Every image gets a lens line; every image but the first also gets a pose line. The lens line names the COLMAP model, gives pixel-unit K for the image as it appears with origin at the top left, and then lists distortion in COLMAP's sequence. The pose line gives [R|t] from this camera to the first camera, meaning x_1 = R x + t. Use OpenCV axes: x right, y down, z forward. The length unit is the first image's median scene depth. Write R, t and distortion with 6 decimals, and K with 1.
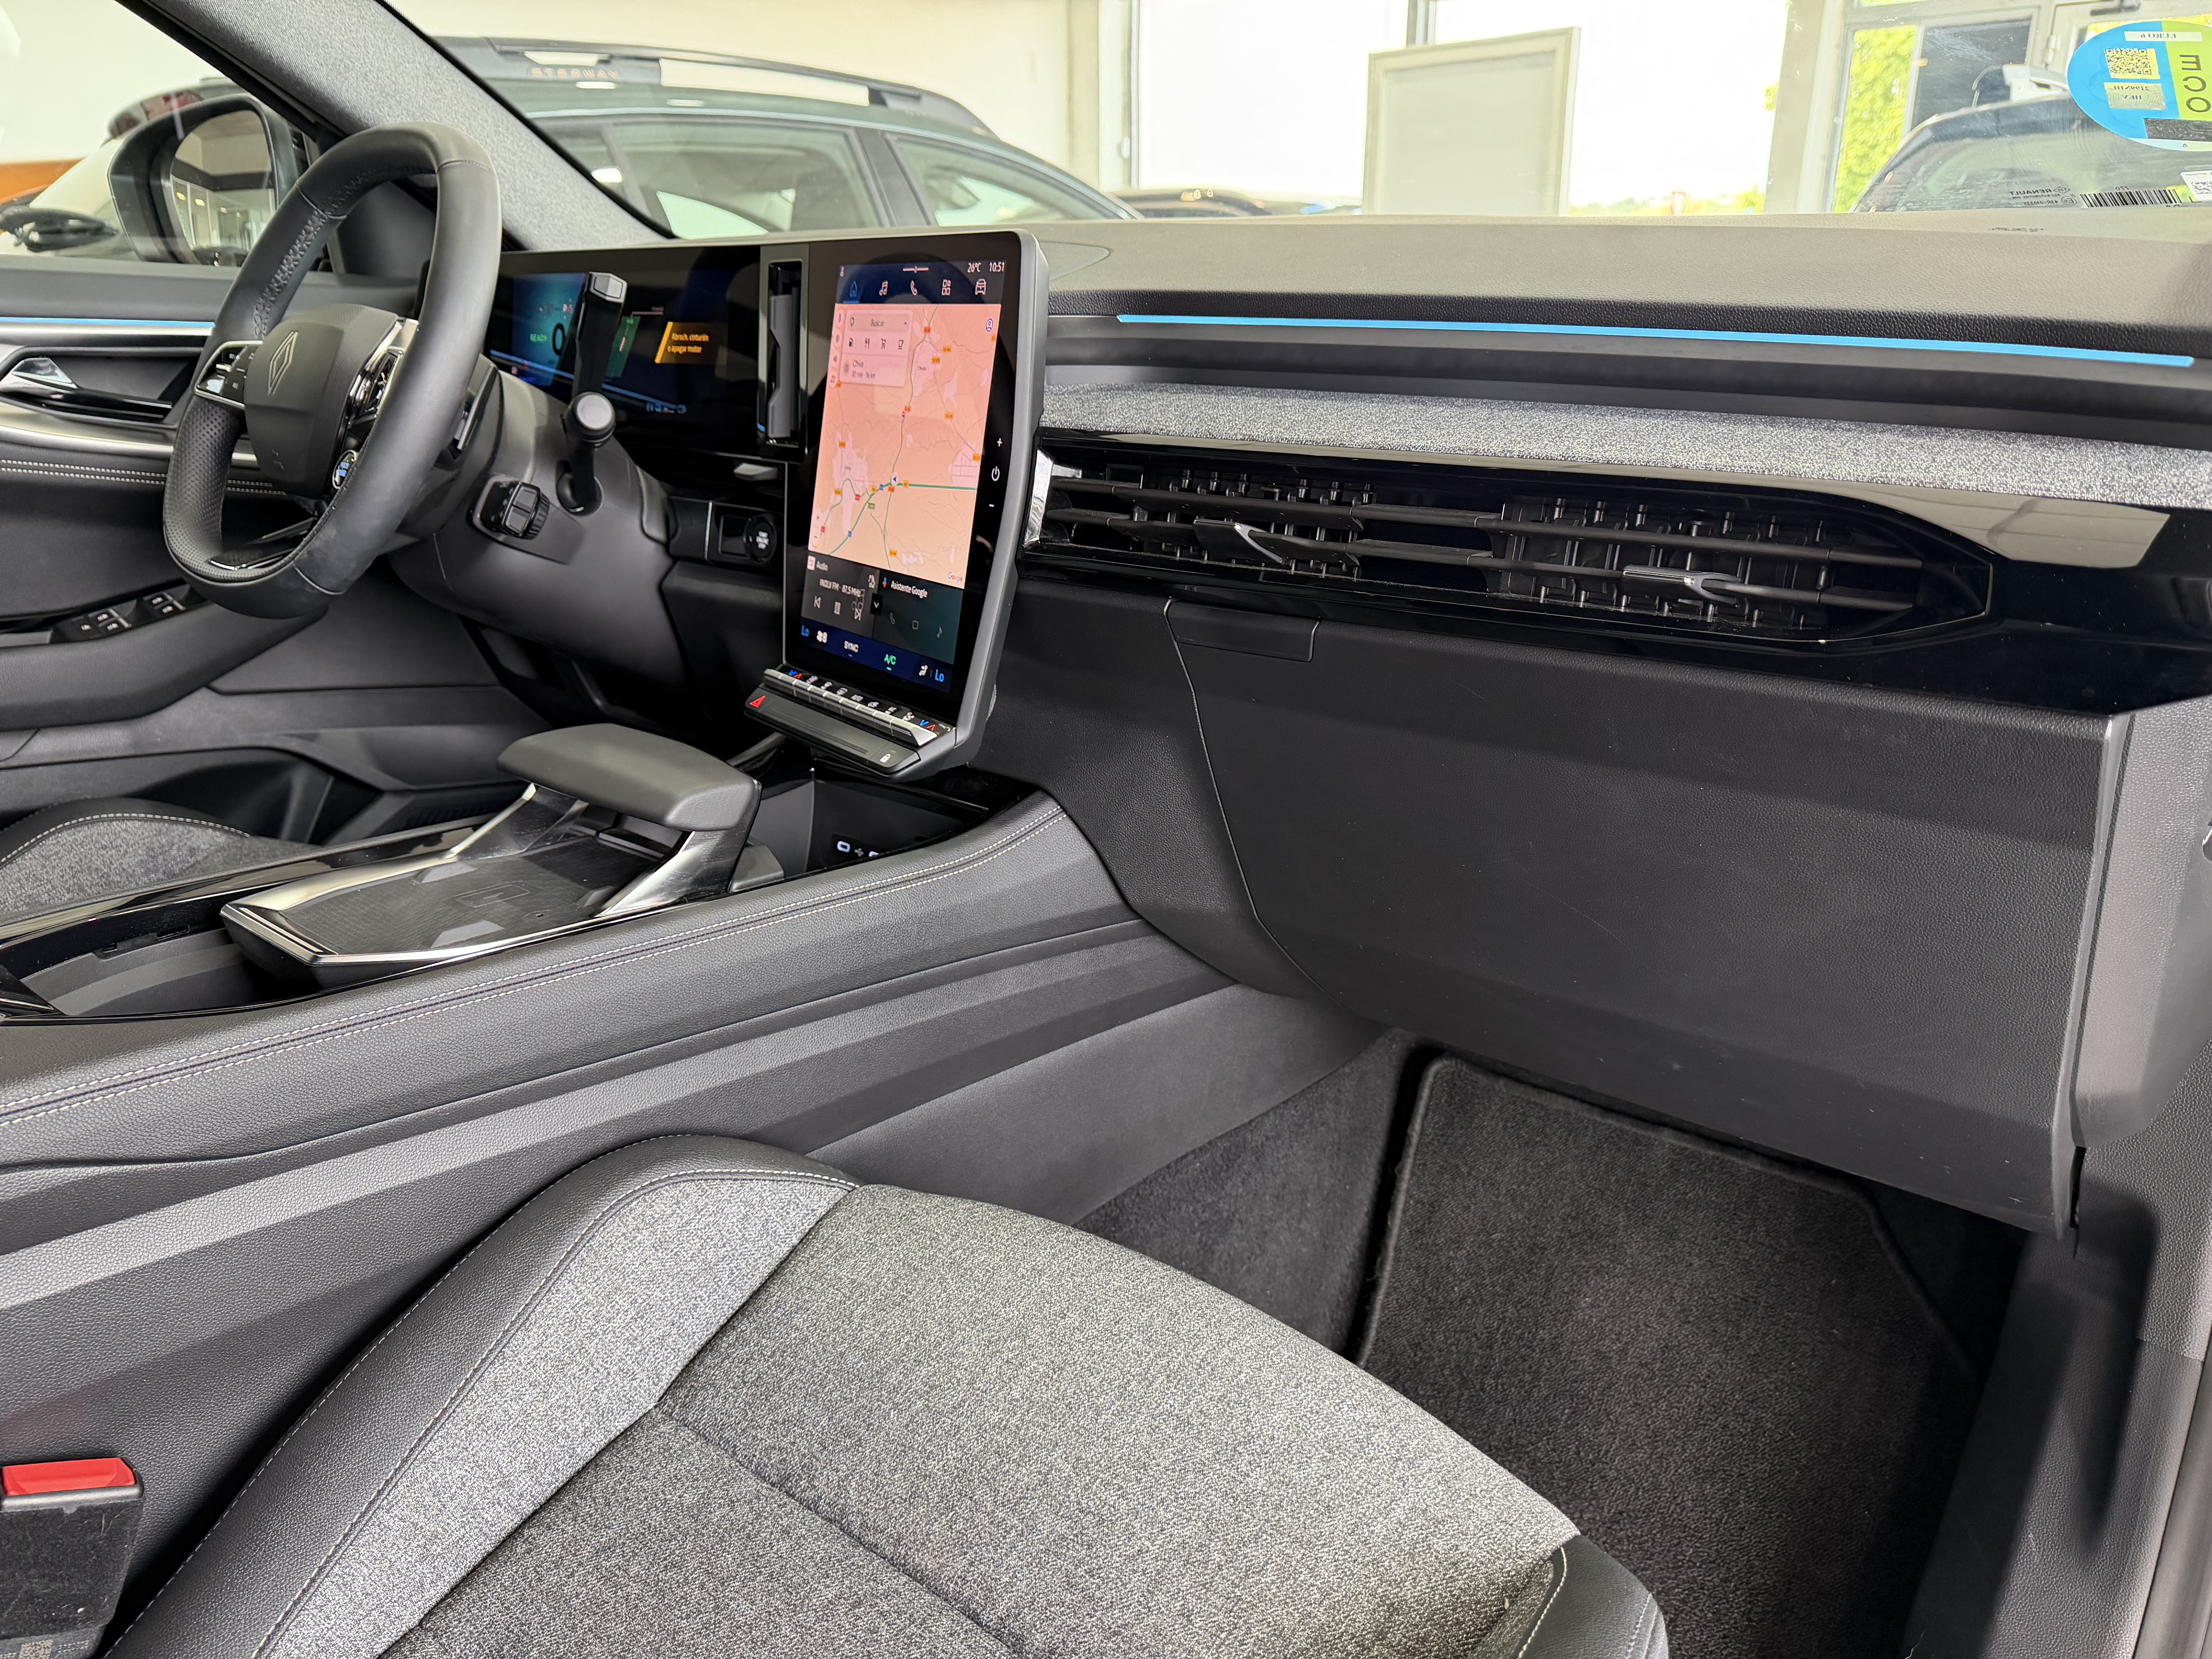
lens RADIAL K [[1509.2, 0, 1115.7], [0, 1509.2, 842.8], [0, 0, 1]] dist [0.000665, -0.019844]
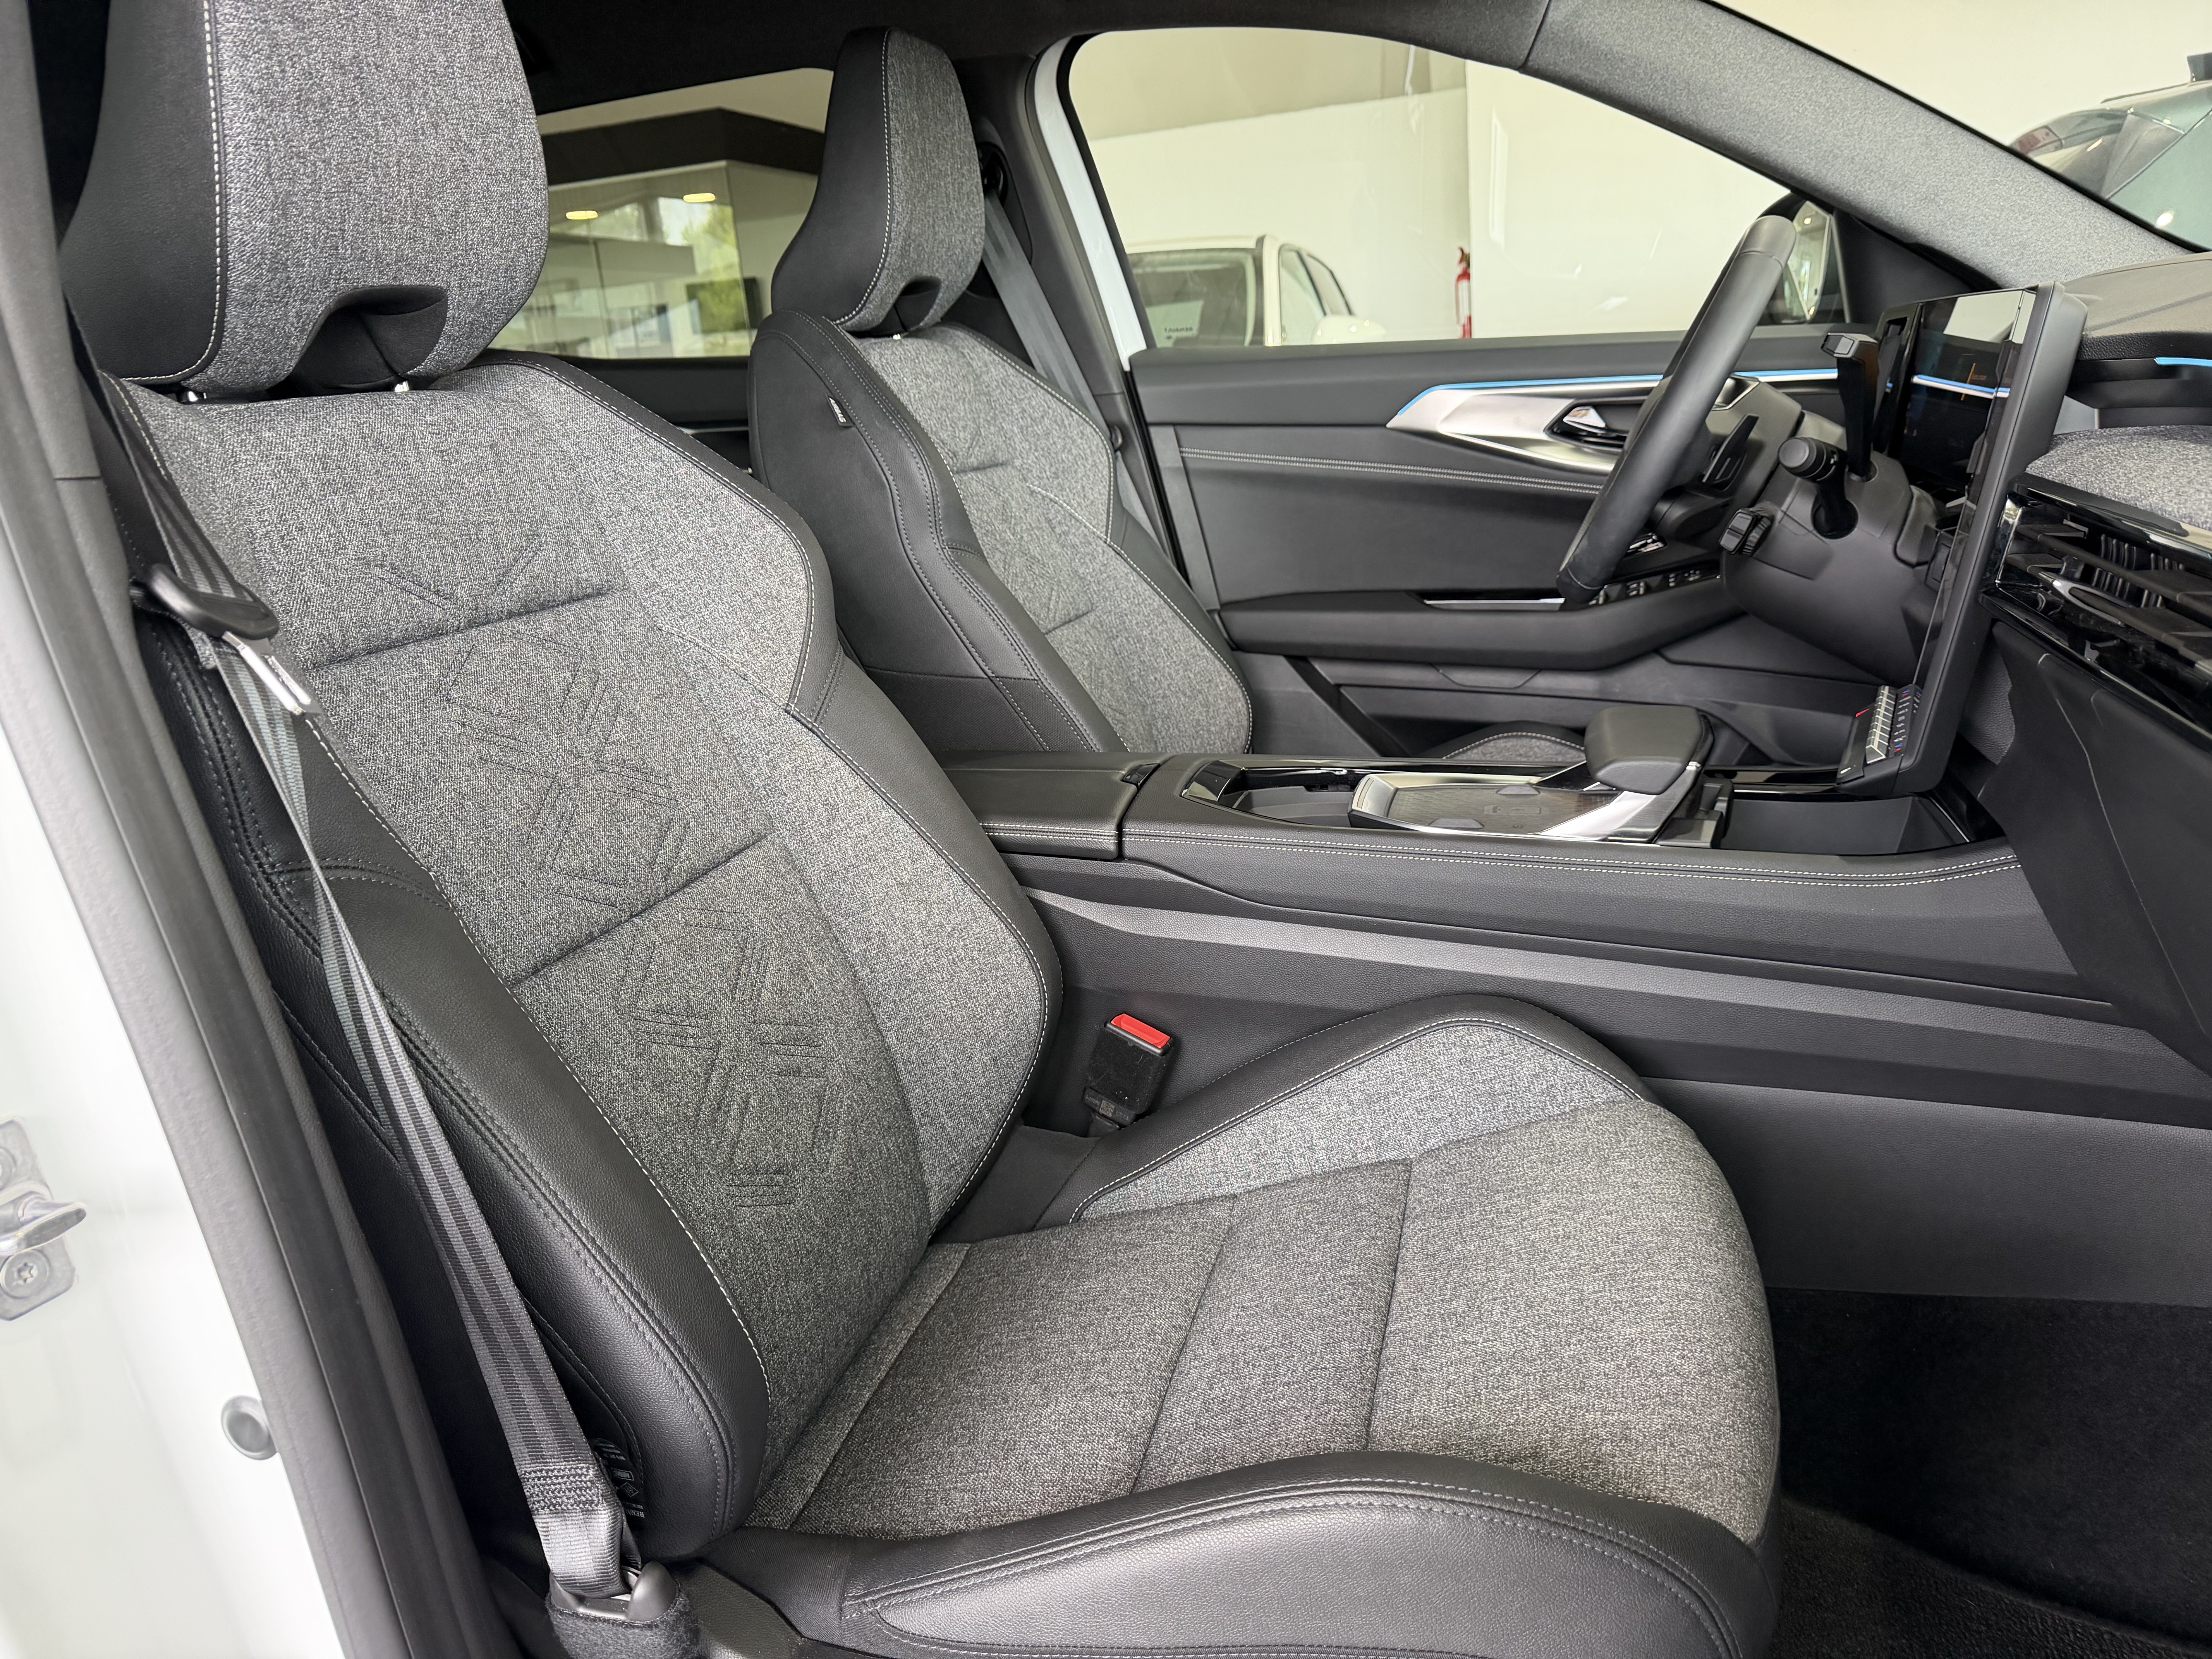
lens RADIAL K [[1509.2, 0, 1115.7], [0, 1509.2, 842.8], [0, 0, 1]] dist [0.000665, -0.019844]
pose [[0.421953, 0.219786, -0.879574, 0.565028], [-0.216238, 0.966569, 0.137789, -0.039603], [0.880453, 0.132057, 0.455372, 0.039700]]
